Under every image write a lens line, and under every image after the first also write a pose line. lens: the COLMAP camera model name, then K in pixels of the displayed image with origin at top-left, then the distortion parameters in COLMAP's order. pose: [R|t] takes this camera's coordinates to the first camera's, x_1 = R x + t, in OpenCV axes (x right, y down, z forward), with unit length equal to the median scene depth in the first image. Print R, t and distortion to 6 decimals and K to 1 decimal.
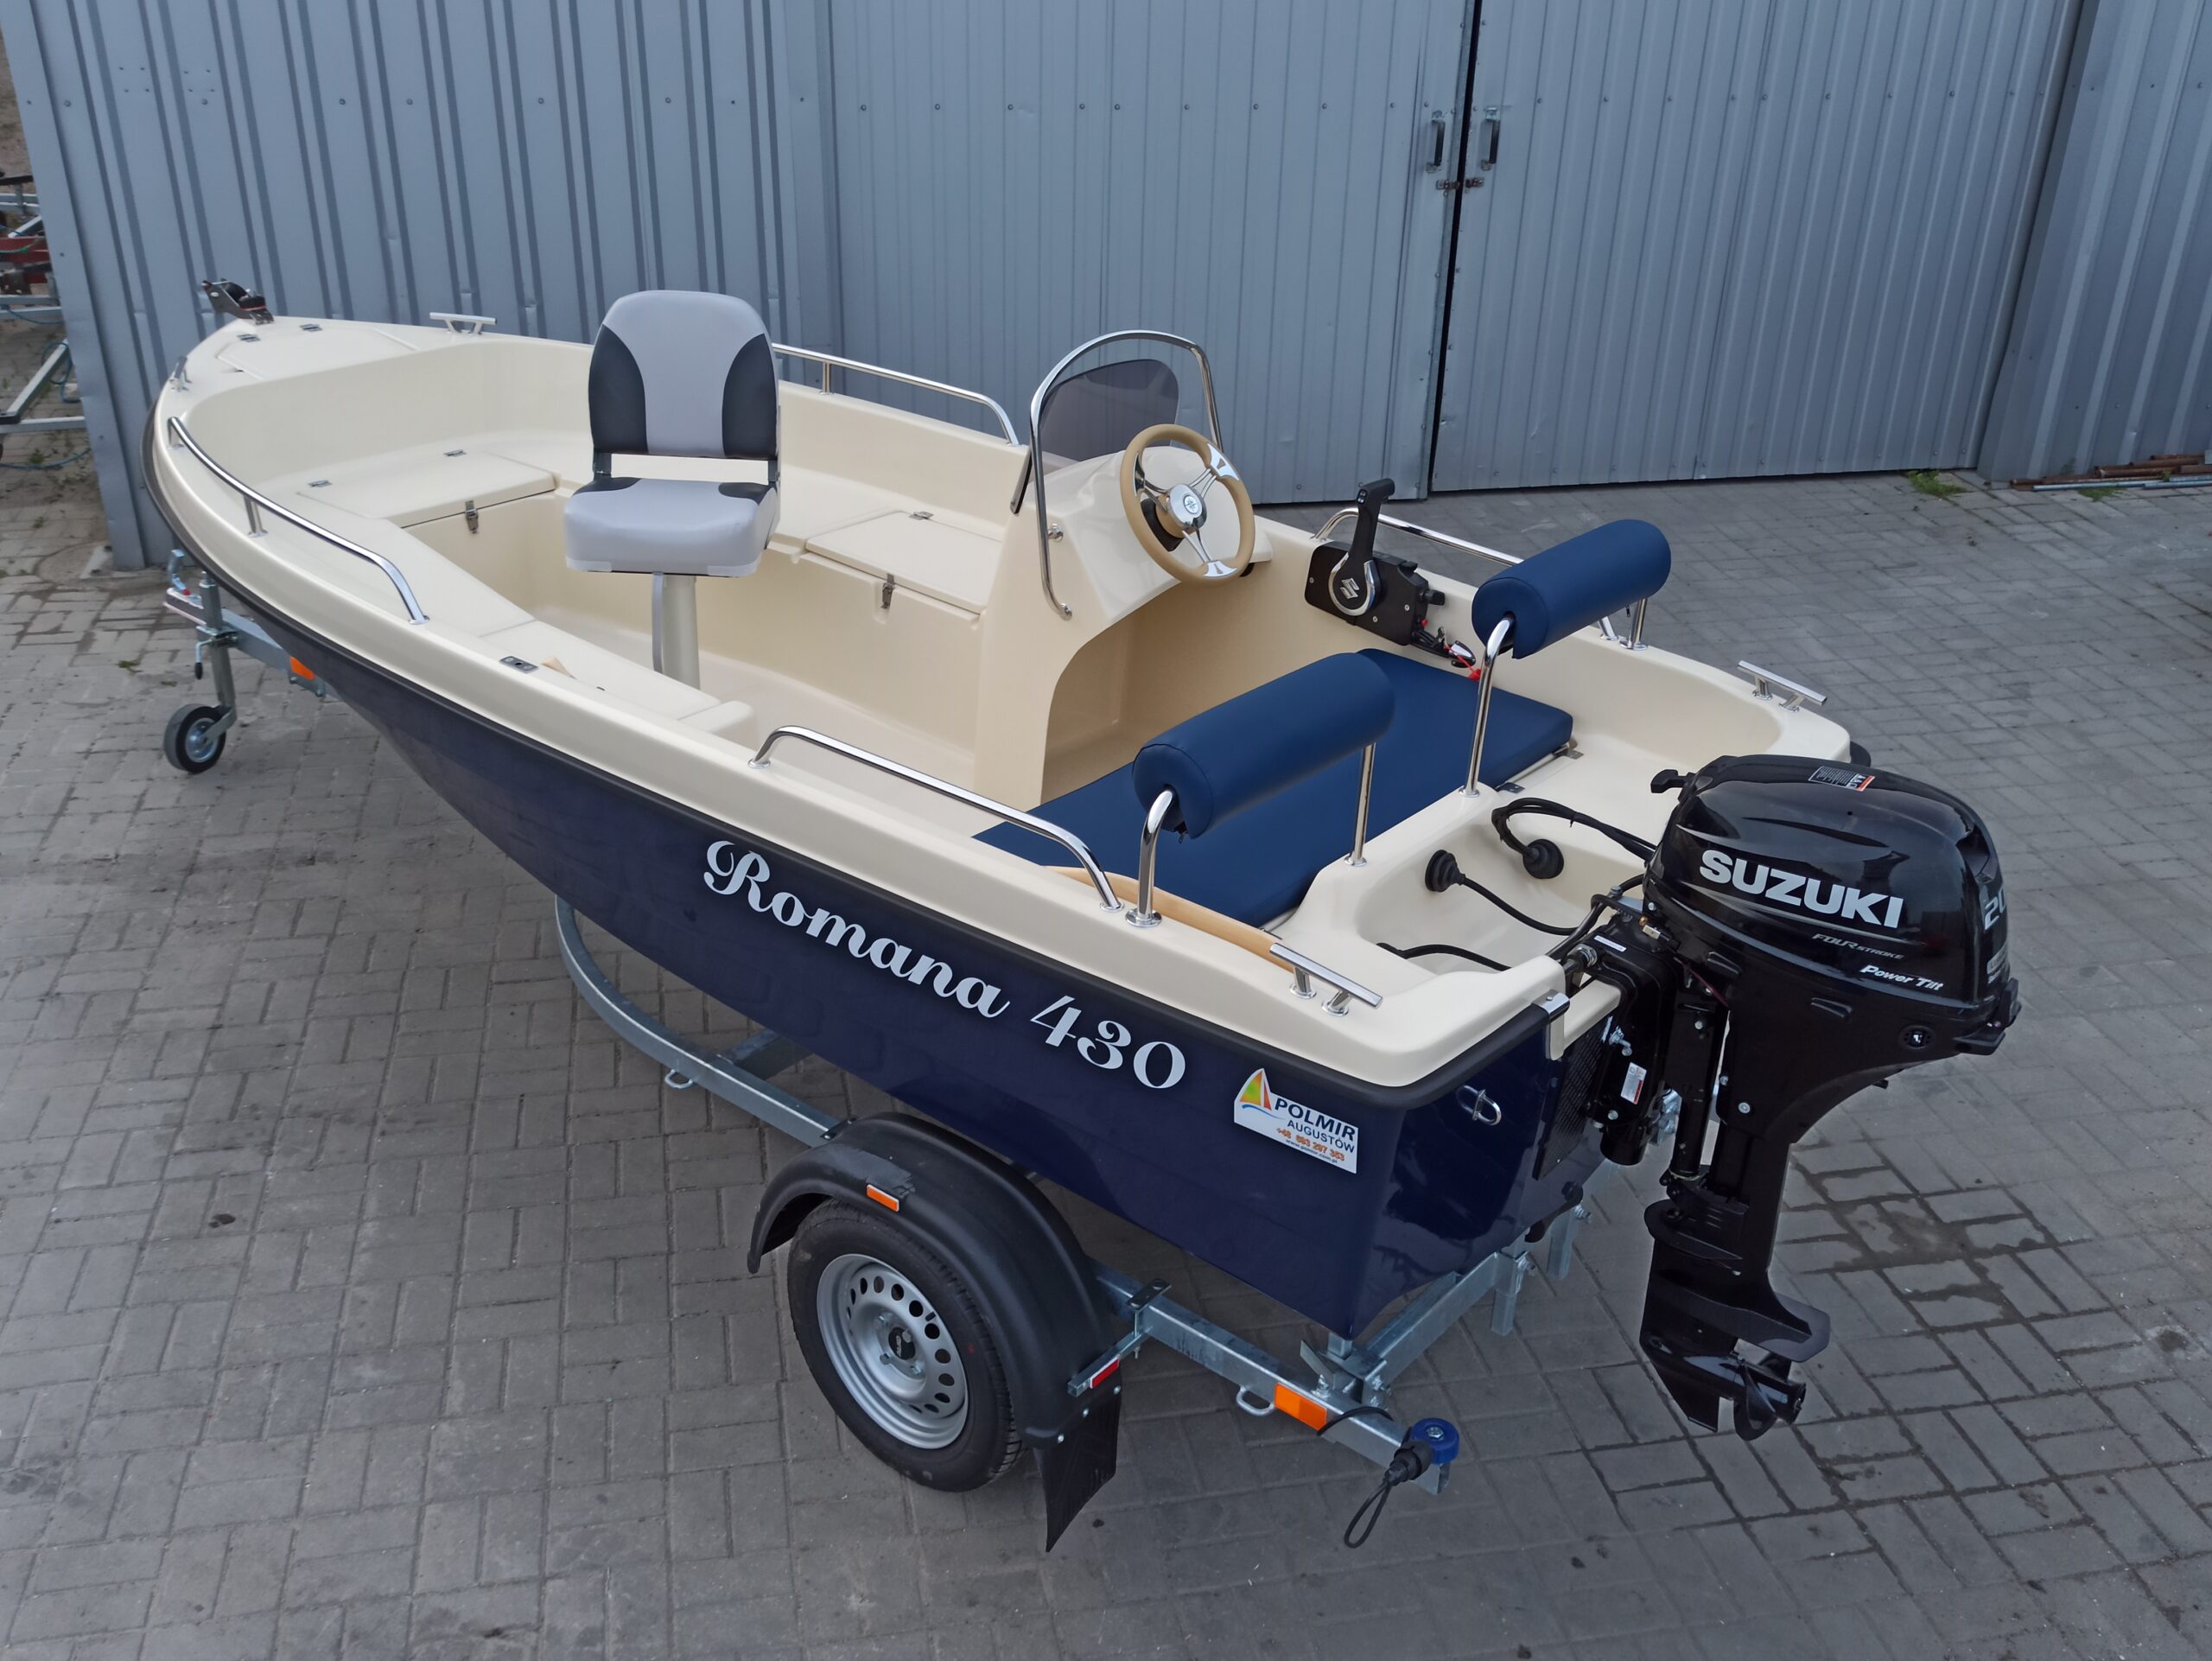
lens RADIAL K [[2007.5, 0, 1103.2], [0, 2007.5, 833.9], [0, 0, 1]] dist [0.065492, -0.072325]
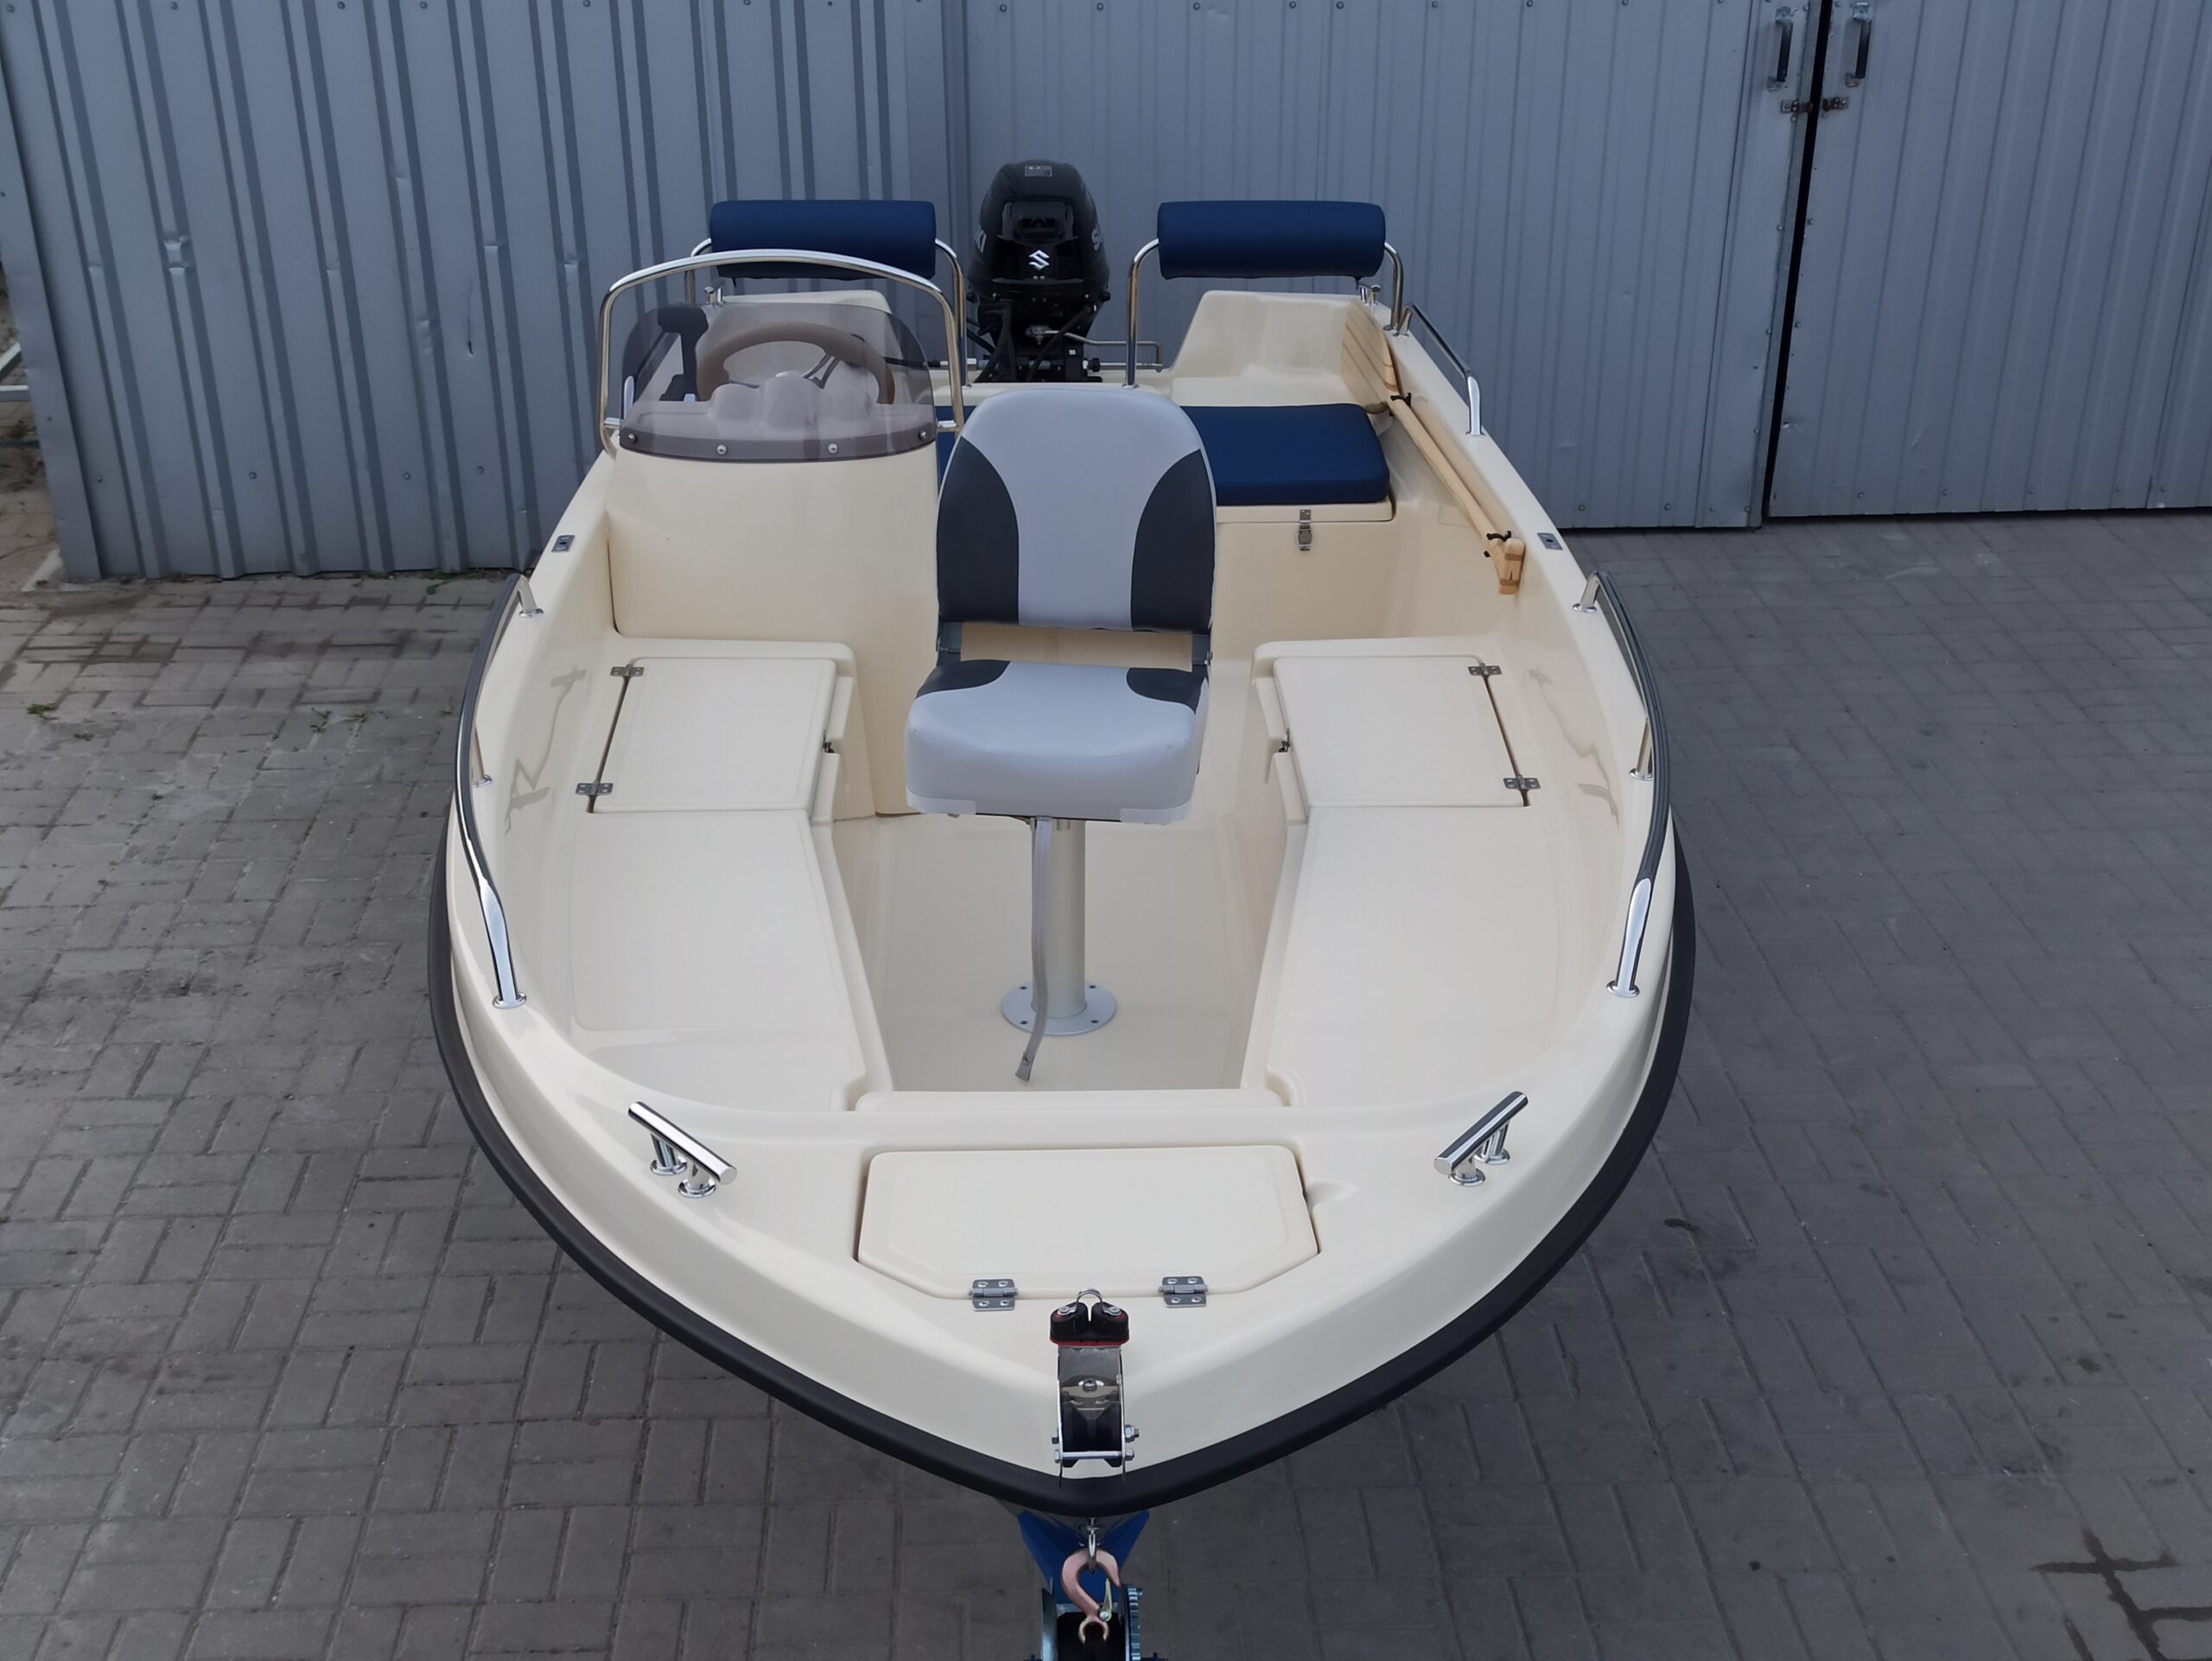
lens RADIAL K [[2510.5, 0, 1130.1], [0, 2510.5, 826.3], [0, 0, 1]] dist [0.069486, -0.079146]
pose [[0.989345, 0.044094, -0.138751, 0.081771], [-0.046081, 0.998876, -0.011139, -0.045439], [0.138103, 0.017414, 0.990265, 0.072049]]
